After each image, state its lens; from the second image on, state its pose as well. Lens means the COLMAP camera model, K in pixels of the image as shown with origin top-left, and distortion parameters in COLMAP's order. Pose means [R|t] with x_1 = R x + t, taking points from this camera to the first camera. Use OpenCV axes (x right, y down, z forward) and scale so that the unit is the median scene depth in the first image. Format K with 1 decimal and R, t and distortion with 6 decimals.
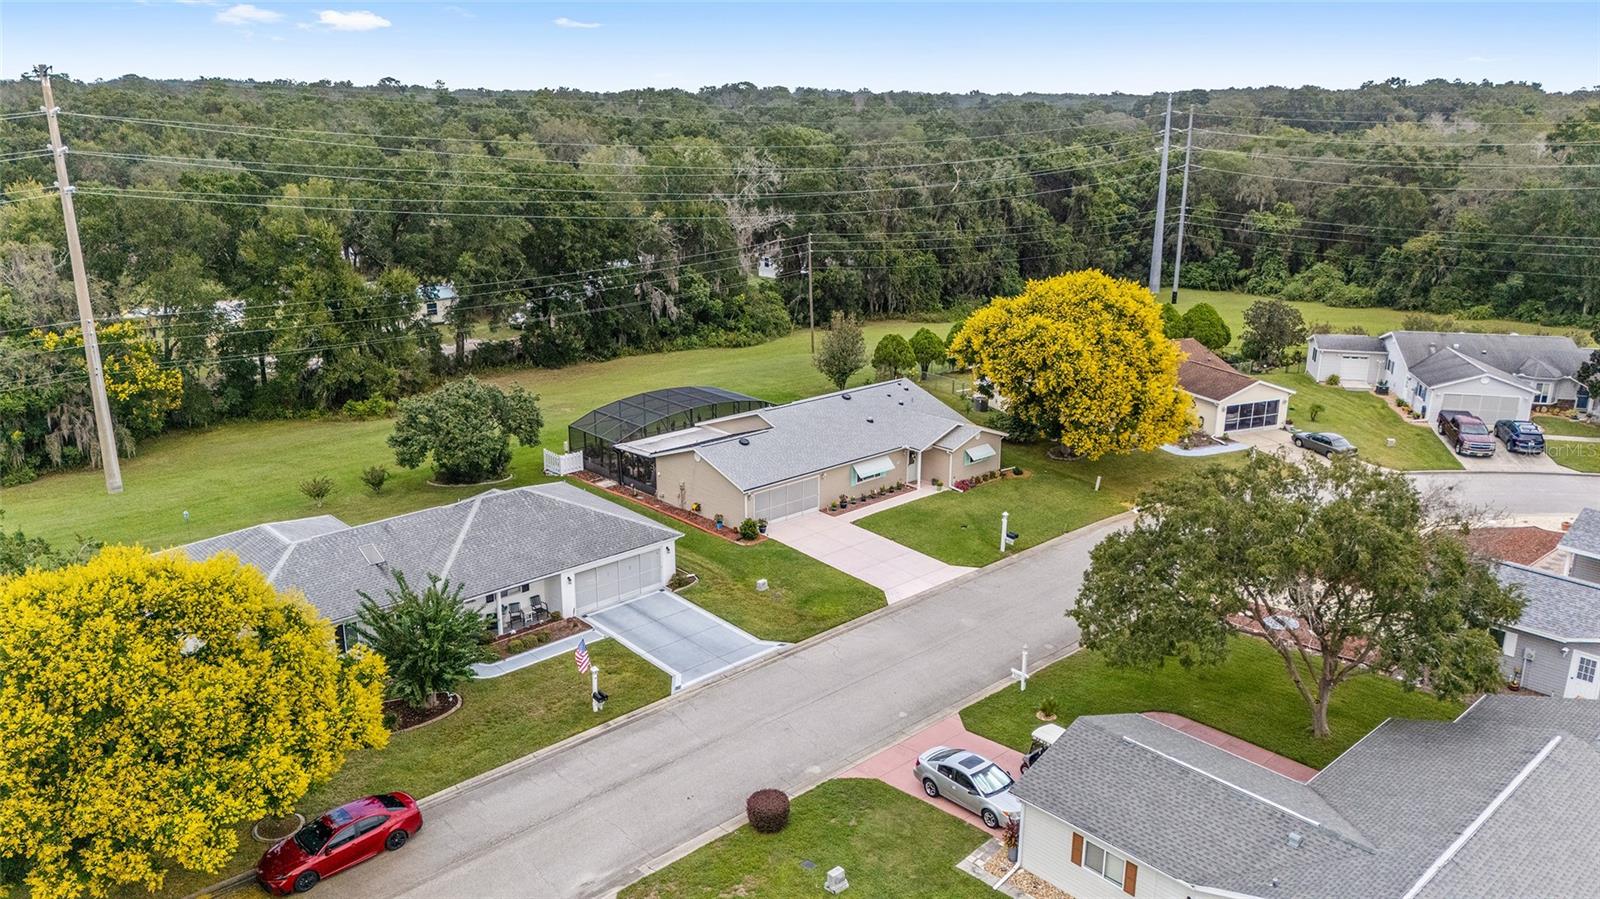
lens RADIAL K [[1177.8, 0, 800.0], [0, 1177.8, 449.5], [0, 0, 1]] dist [0.031149, -0.006726]
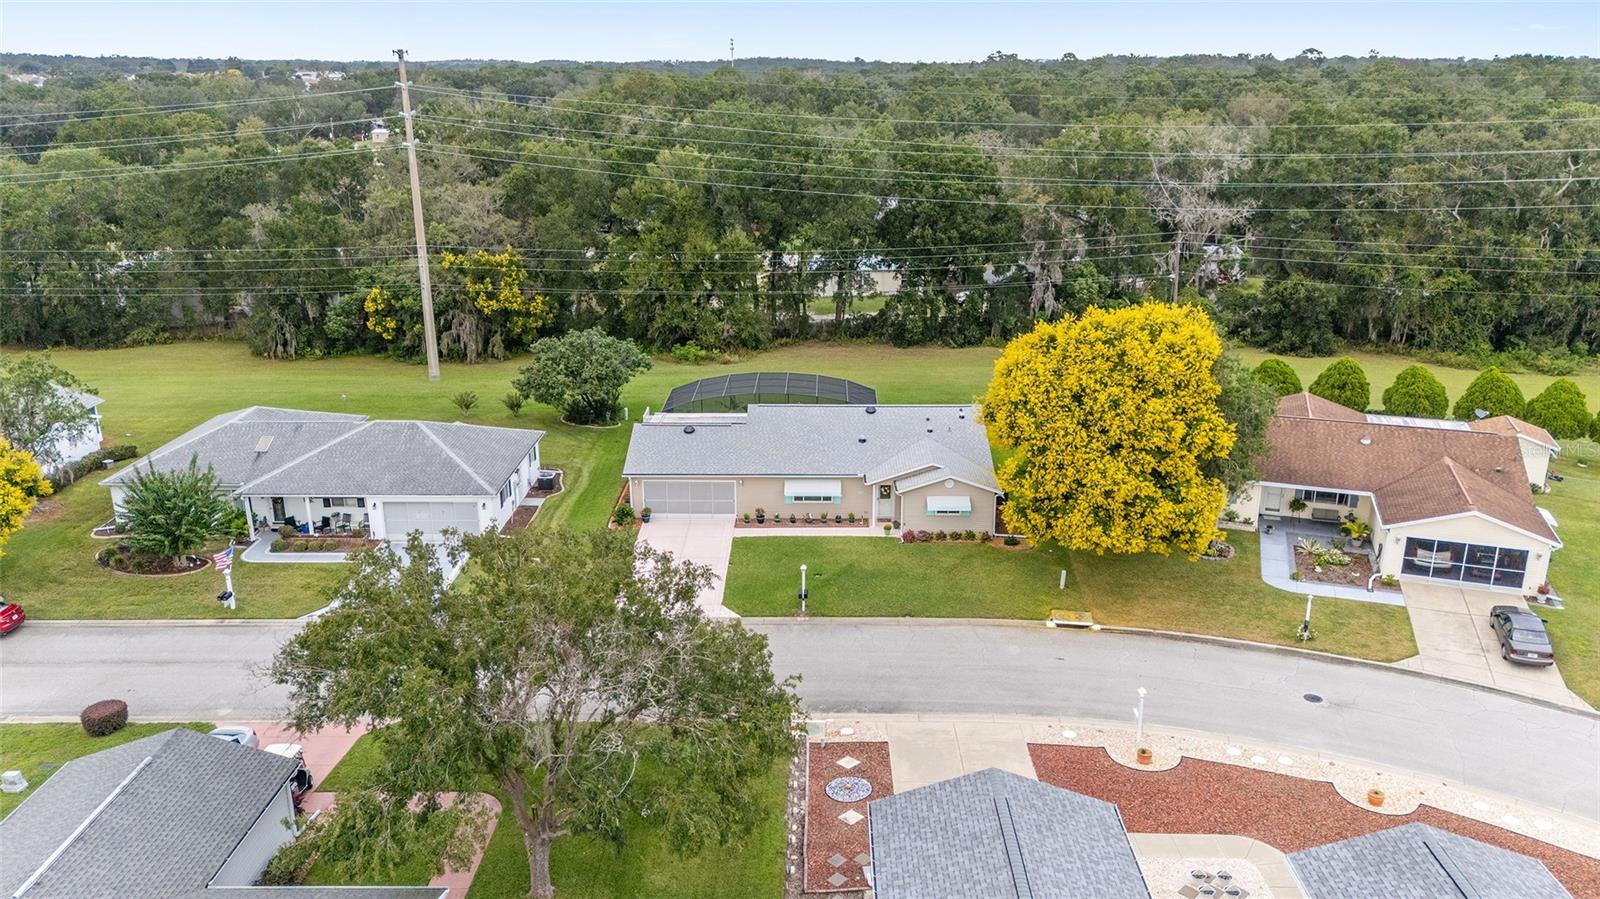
lens RADIAL K [[1177.8, 0, 800.0], [0, 1177.8, 449.5], [0, 0, 1]] dist [0.031149, -0.006726]
pose [[0.724689, 0.204754, -0.657953, 0.594434], [-0.191234, 0.977087, 0.093437, -0.089169], [0.662009, 0.058110, 0.747240, 0.306650]]
